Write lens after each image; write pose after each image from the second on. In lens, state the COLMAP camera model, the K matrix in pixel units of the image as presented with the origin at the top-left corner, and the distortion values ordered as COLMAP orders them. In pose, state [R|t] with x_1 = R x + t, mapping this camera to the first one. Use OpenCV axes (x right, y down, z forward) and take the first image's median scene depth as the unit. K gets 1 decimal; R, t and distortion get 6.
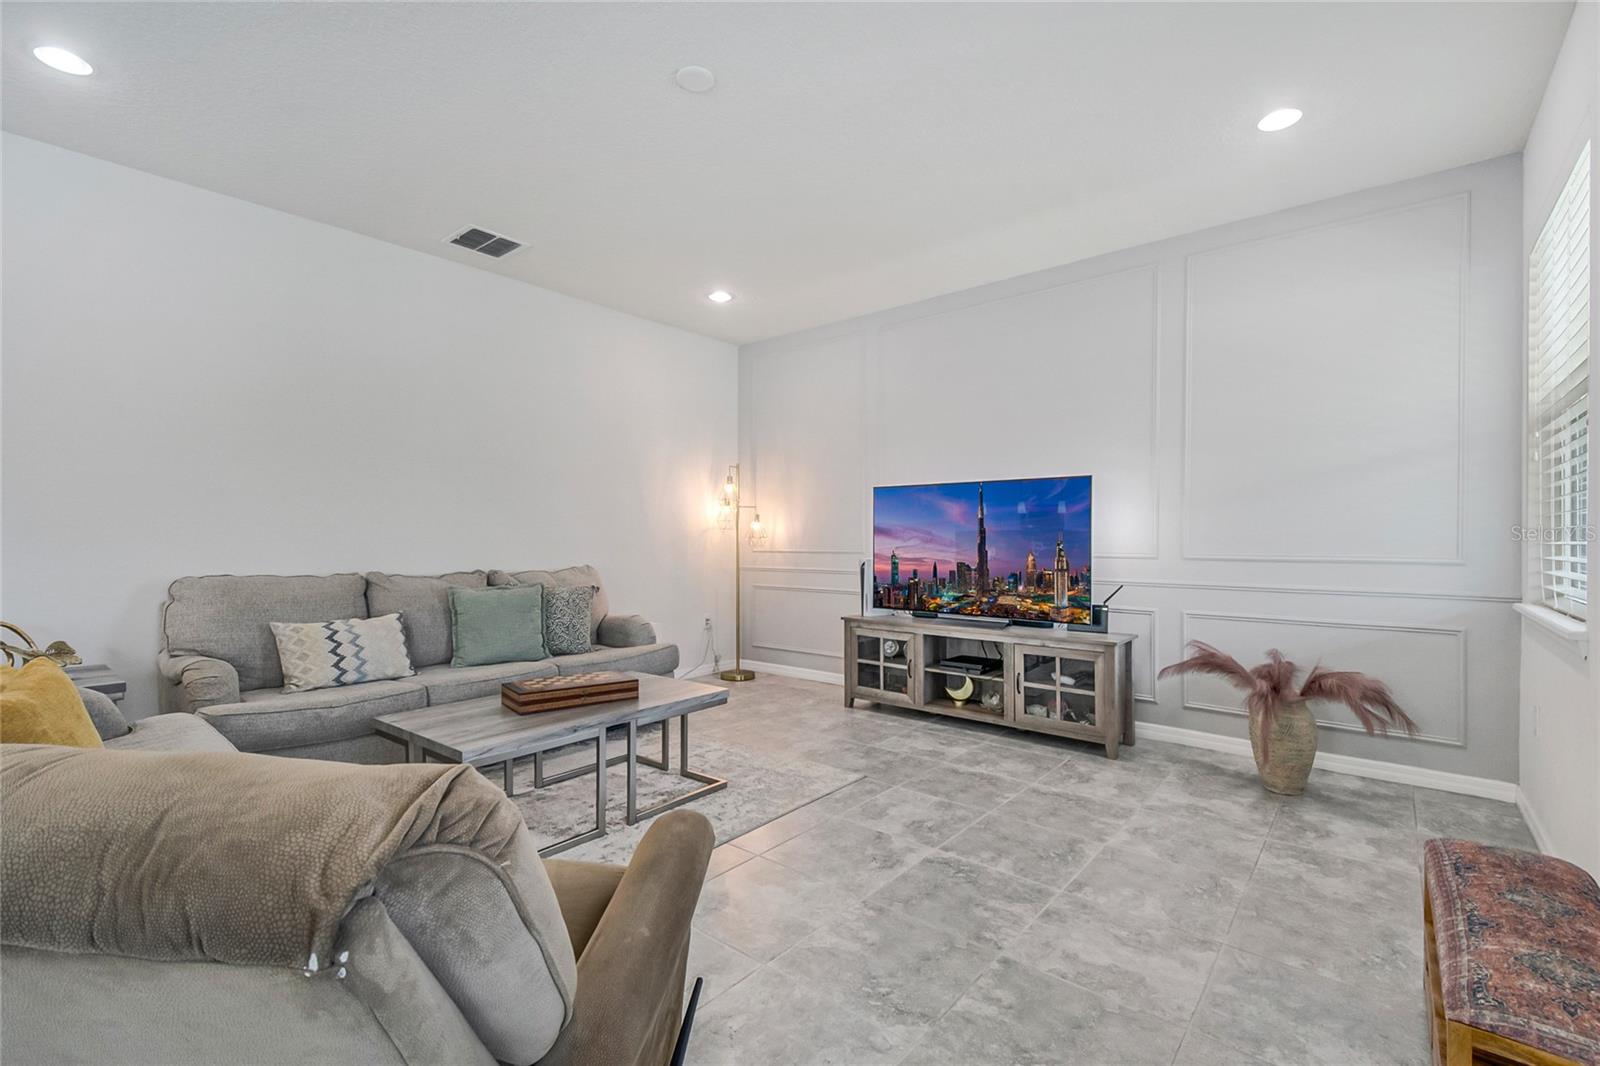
lens RADIAL K [[707.0, 0, 794.0], [0, 707.0, 541.1], [0, 0, 1]] dist [0.013985, -0.013694]
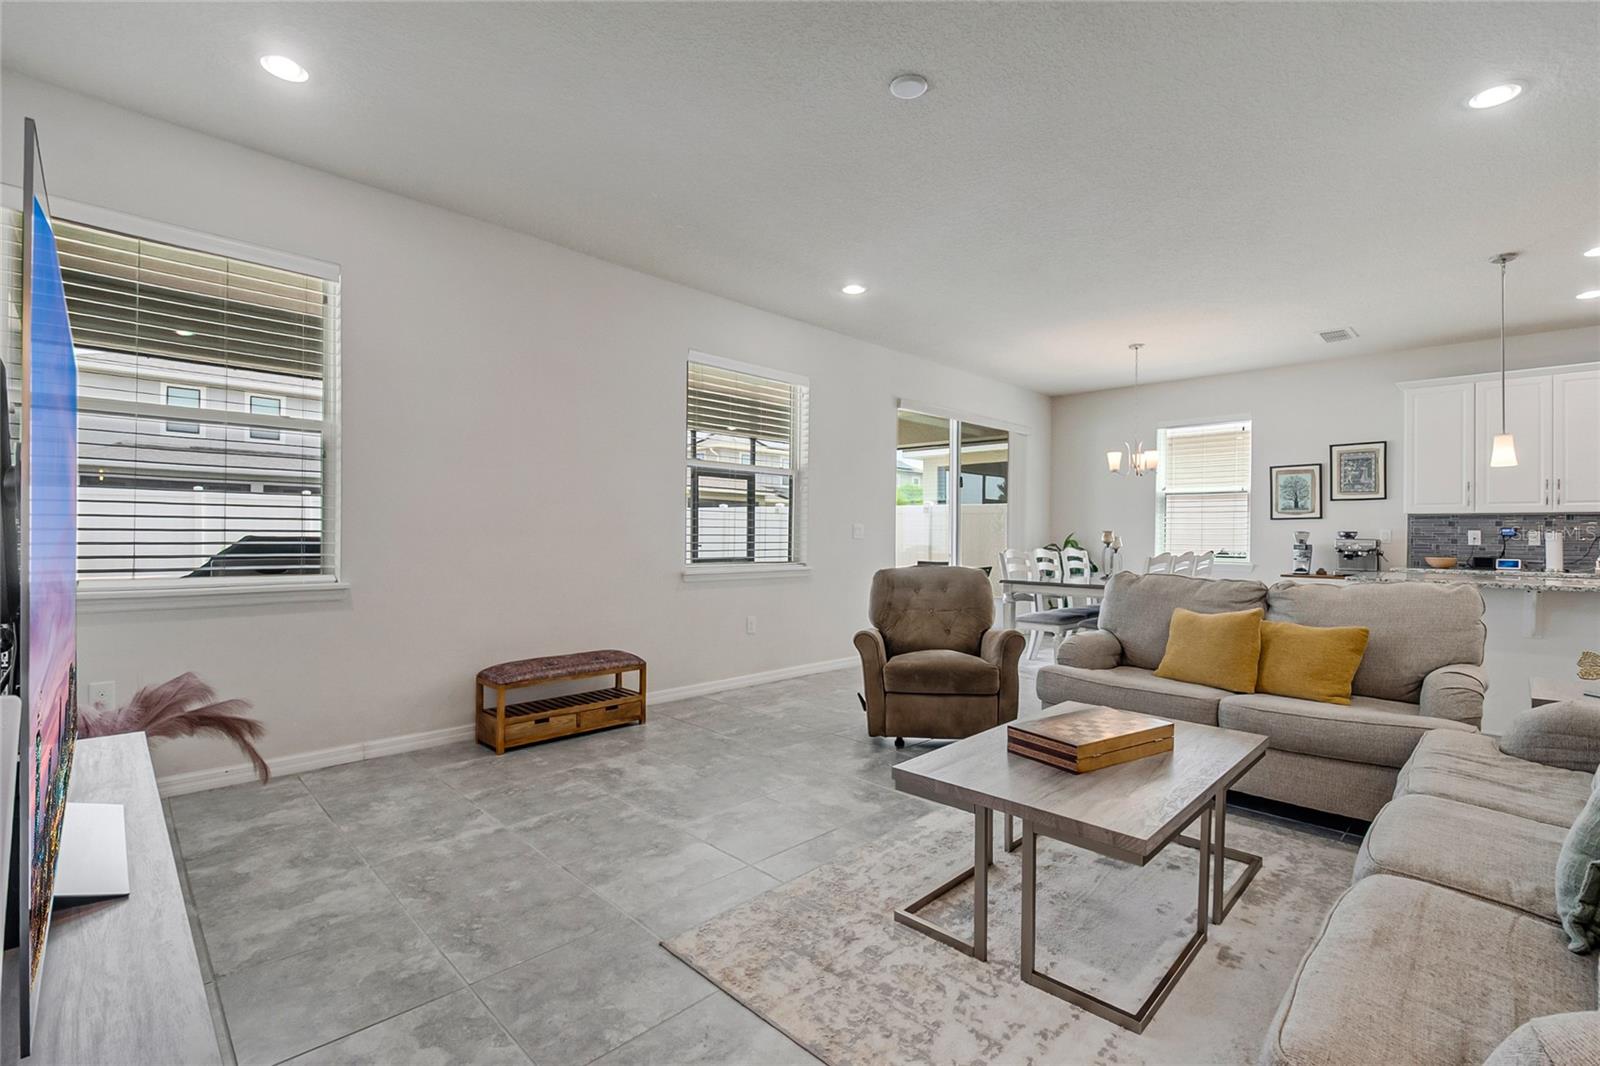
lens RADIAL K [[707.0, 0, 789.2], [0, 707.0, 539.0], [0, 0, 1]] dist [0.013985, -0.013694]
pose [[-0.994275, -0.013038, 0.106054, -0.055188], [-0.011653, 0.999839, 0.013663, -0.006061], [-0.106215, 0.012349, -0.994266, 1.454654]]
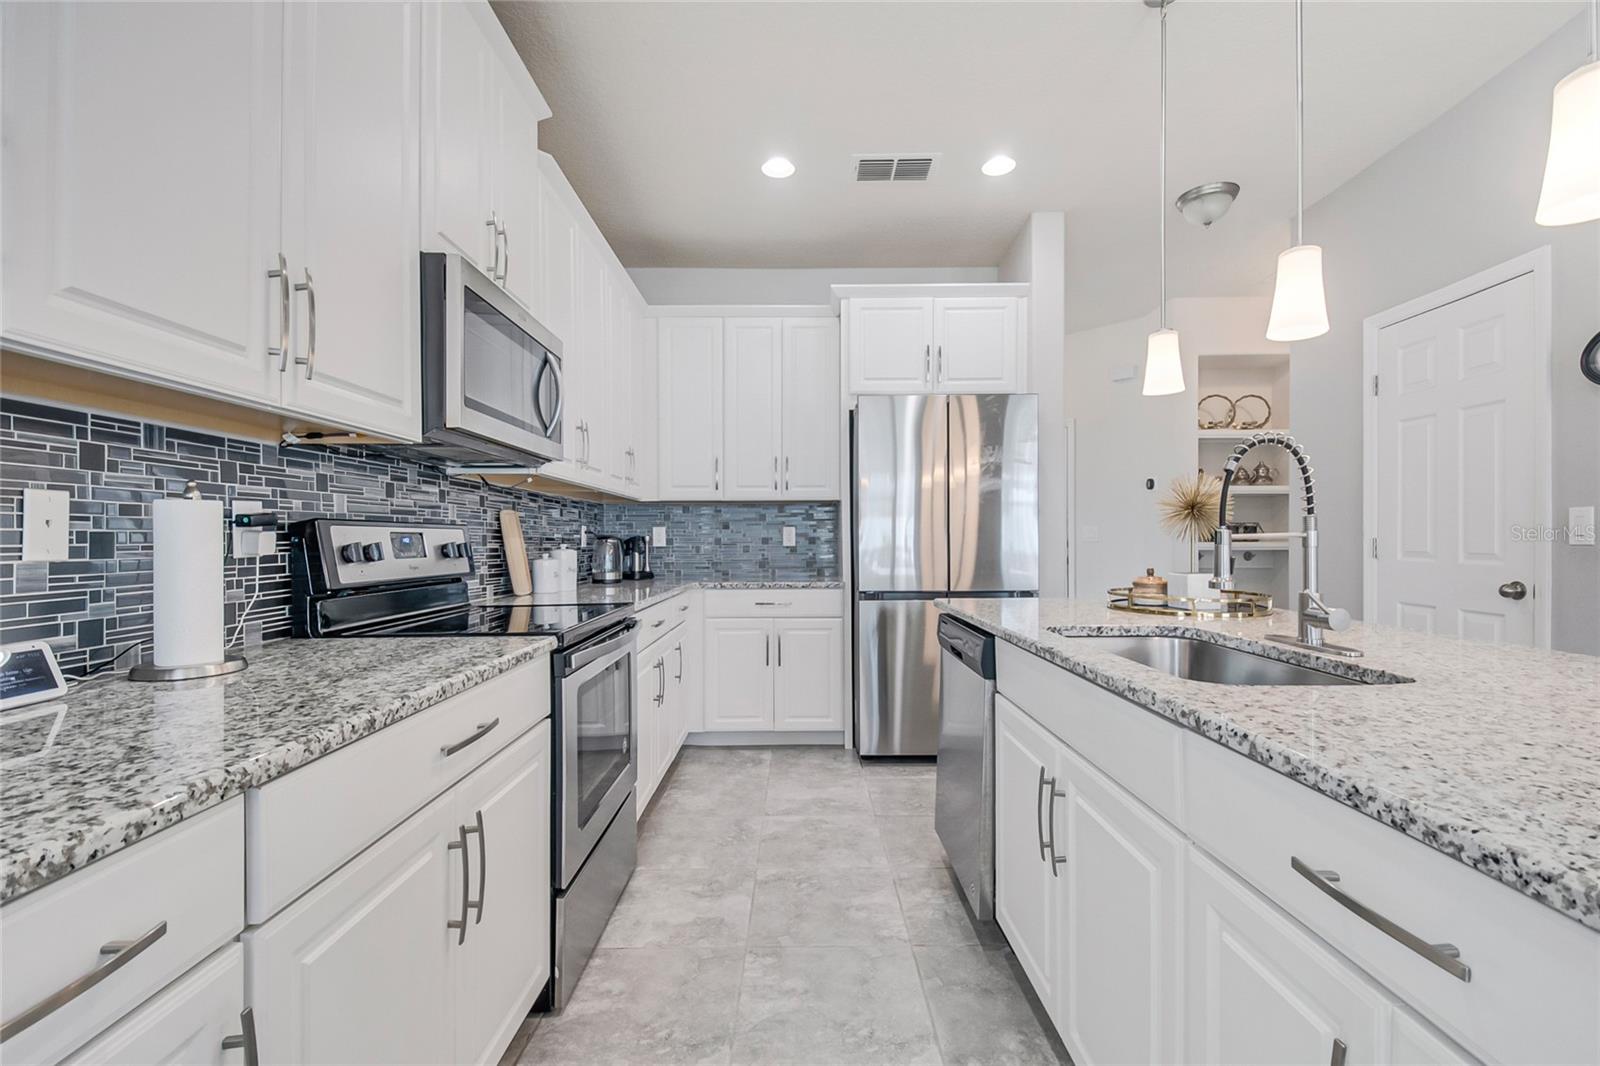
lens RADIAL K [[707.0, 0, 801.3], [0, 707.0, 541.8], [0, 0, 1]] dist [0.013985, -0.013694]
pose [[0.643508, 0.004270, -0.765428, -1.089155], [-0.006381, 0.999980, 0.000213, -0.000516], [0.765413, 0.004747, 0.643522, -0.223551]]
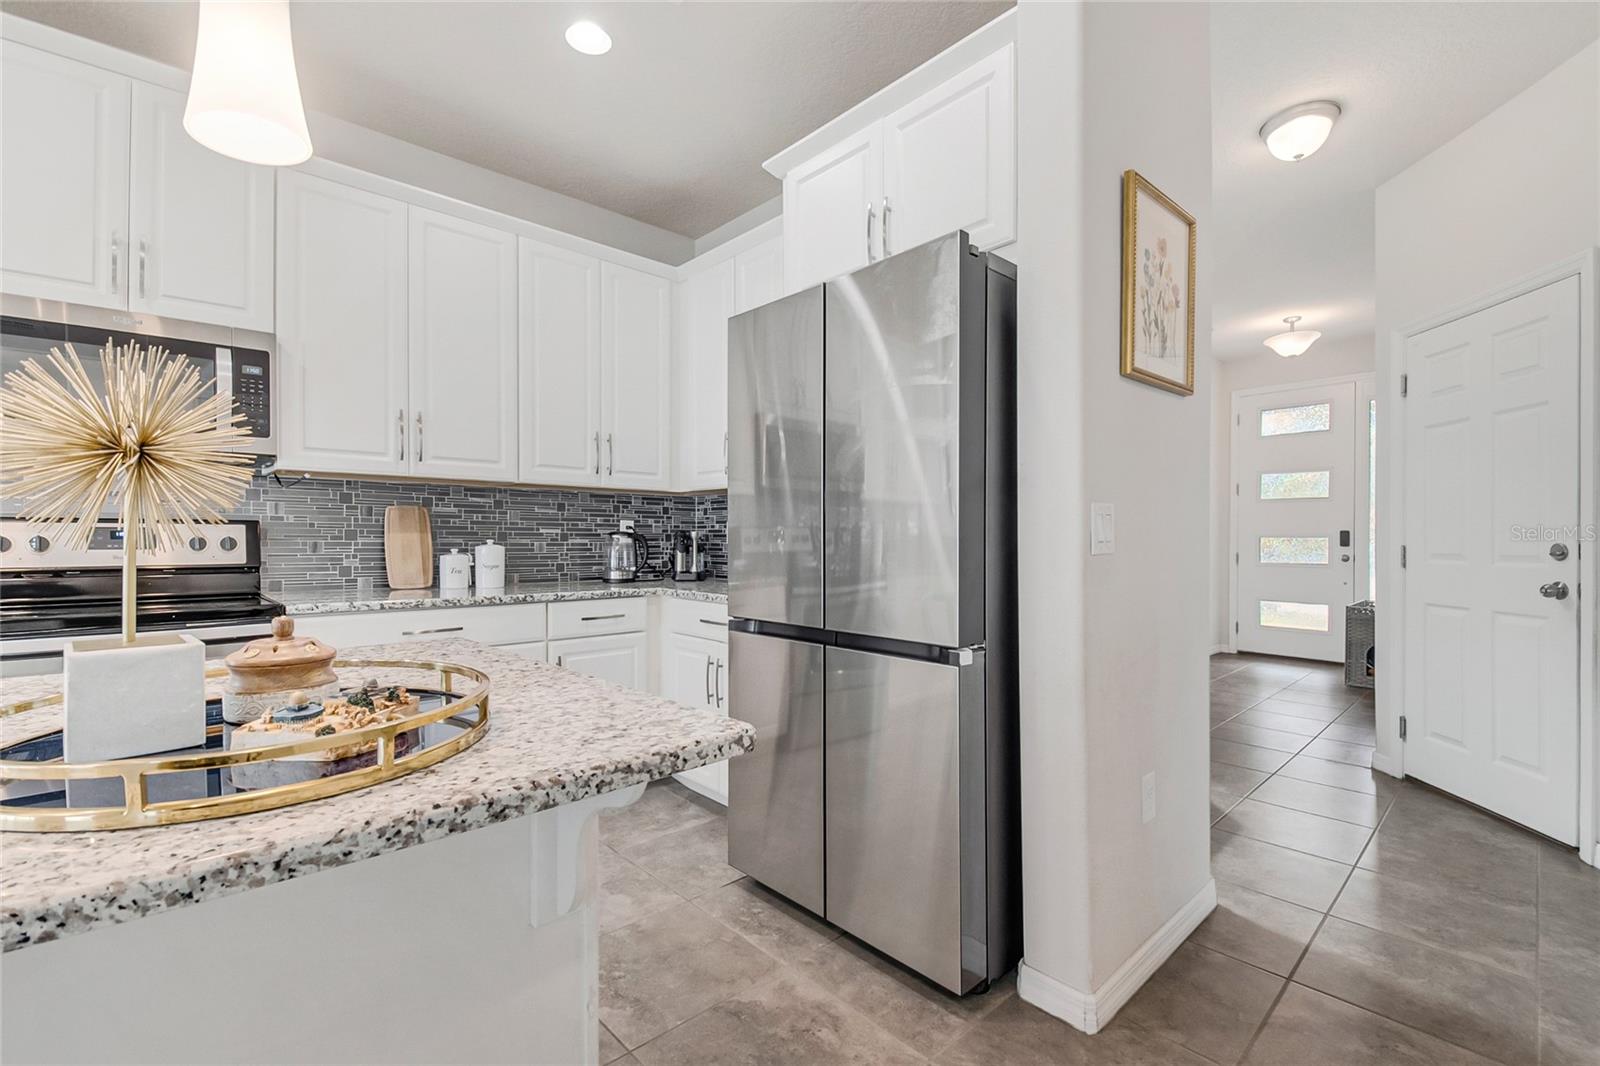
lens RADIAL K [[707.0, 0, 801.8], [0, 707.0, 539.2], [0, 0, 1]] dist [0.013985, -0.013694]
pose [[-0.122866, 0.007081, -0.992398, -1.150863], [-0.013231, 0.999874, 0.008772, -0.008349], [0.992335, 0.014208, -0.122756, 0.595940]]
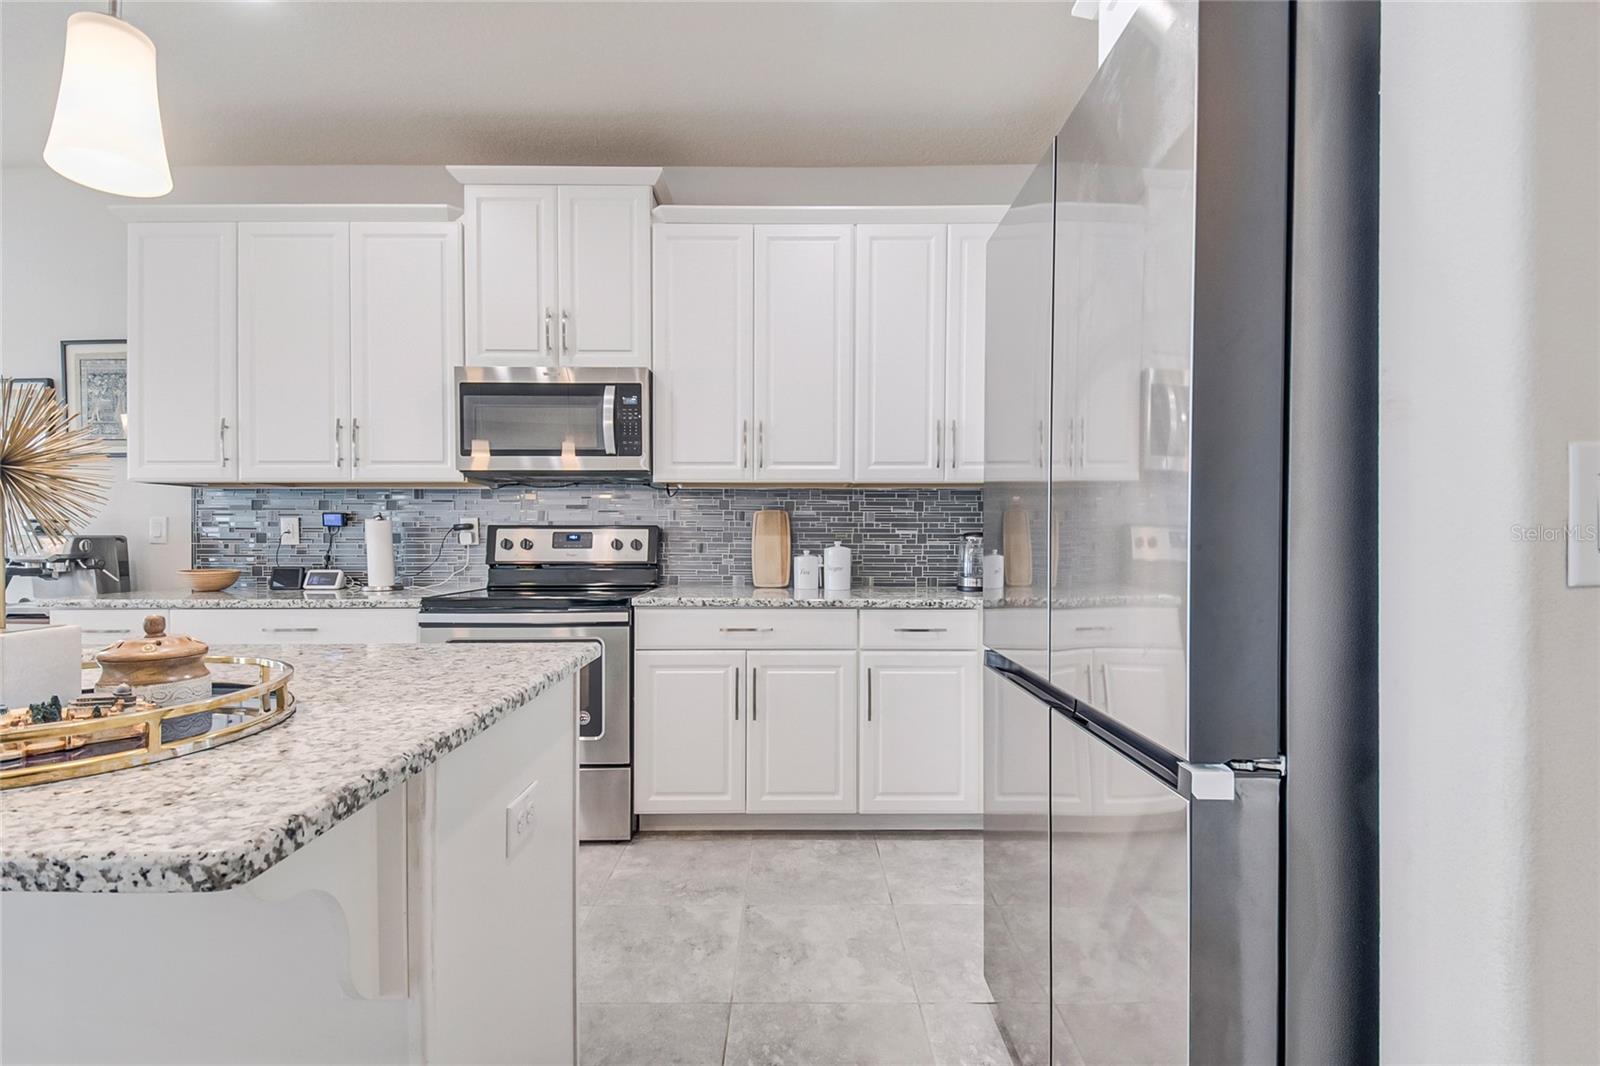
lens RADIAL K [[707.0, 0, 803.5], [0, 707.0, 544.1], [0, 0, 1]] dist [0.013985, -0.013694]
pose [[-0.759059, 0.010405, -0.650939, -1.371198], [-0.004027, 0.999778, 0.020677, -0.009726], [0.651010, 0.018316, -0.758849, 0.733098]]
